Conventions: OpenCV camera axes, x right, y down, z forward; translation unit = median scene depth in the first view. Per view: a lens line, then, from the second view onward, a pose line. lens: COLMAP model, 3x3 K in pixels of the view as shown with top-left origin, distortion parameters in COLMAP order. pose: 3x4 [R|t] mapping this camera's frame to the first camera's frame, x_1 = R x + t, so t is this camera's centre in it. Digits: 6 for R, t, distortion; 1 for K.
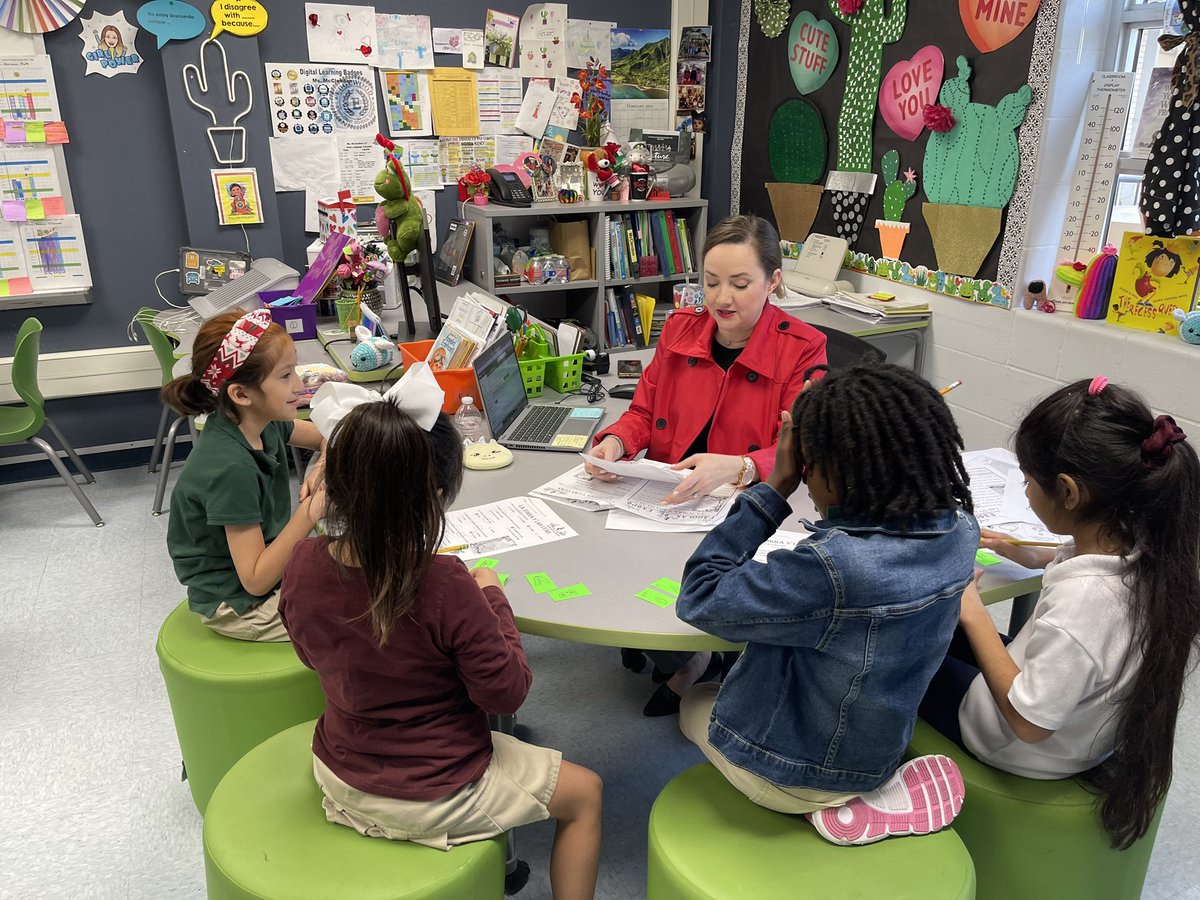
lens RADIAL K [[905.3, 0, 606.5], [0, 905.3, 431.4], [0, 0, 1]] dist [0.081146, -0.117169]
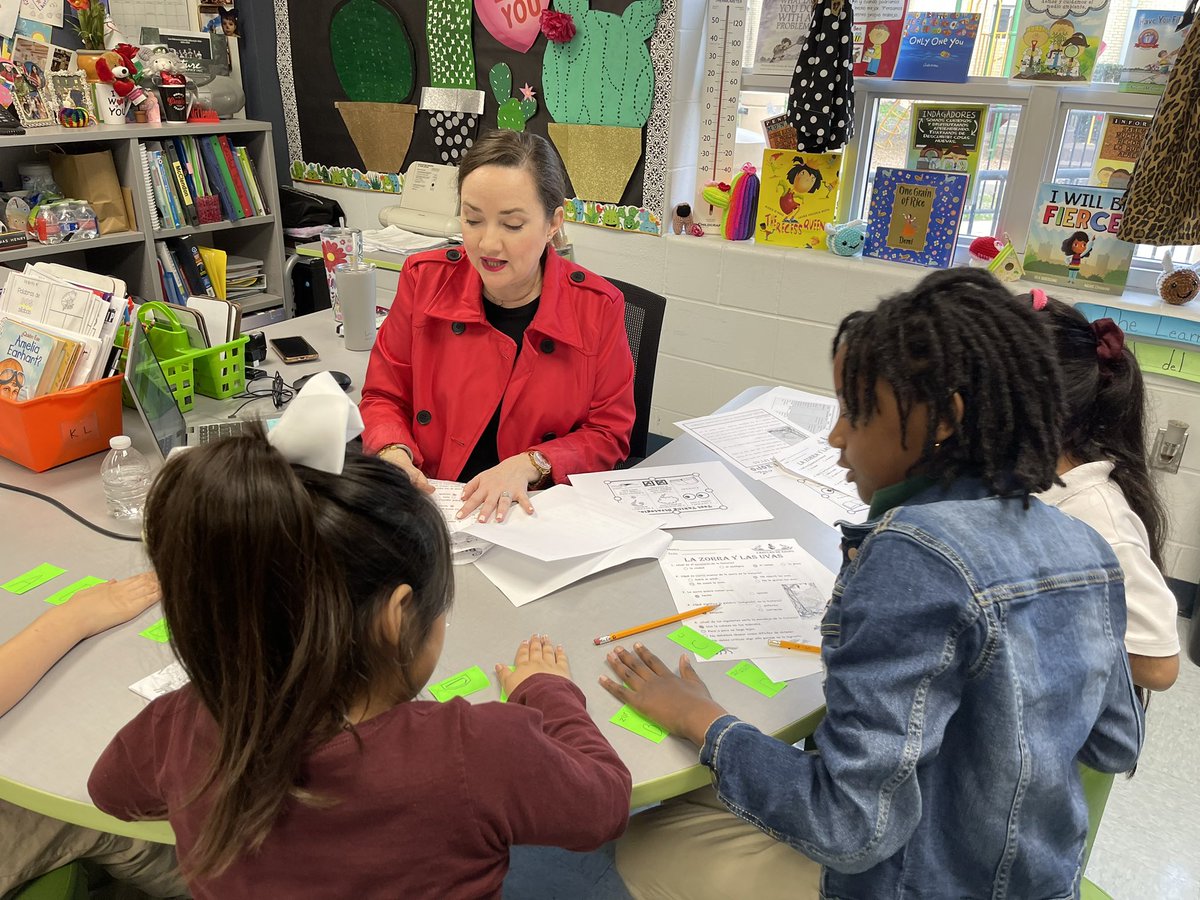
lens RADIAL K [[905.3, 0, 606.5], [0, 905.3, 431.4], [0, 0, 1]] dist [0.081146, -0.117169]
pose [[0.842053, -0.178885, 0.508869, -0.108644], [0.144616, 0.983738, 0.106516, -0.033855], [-0.519648, -0.016101, 0.854229, 0.173555]]
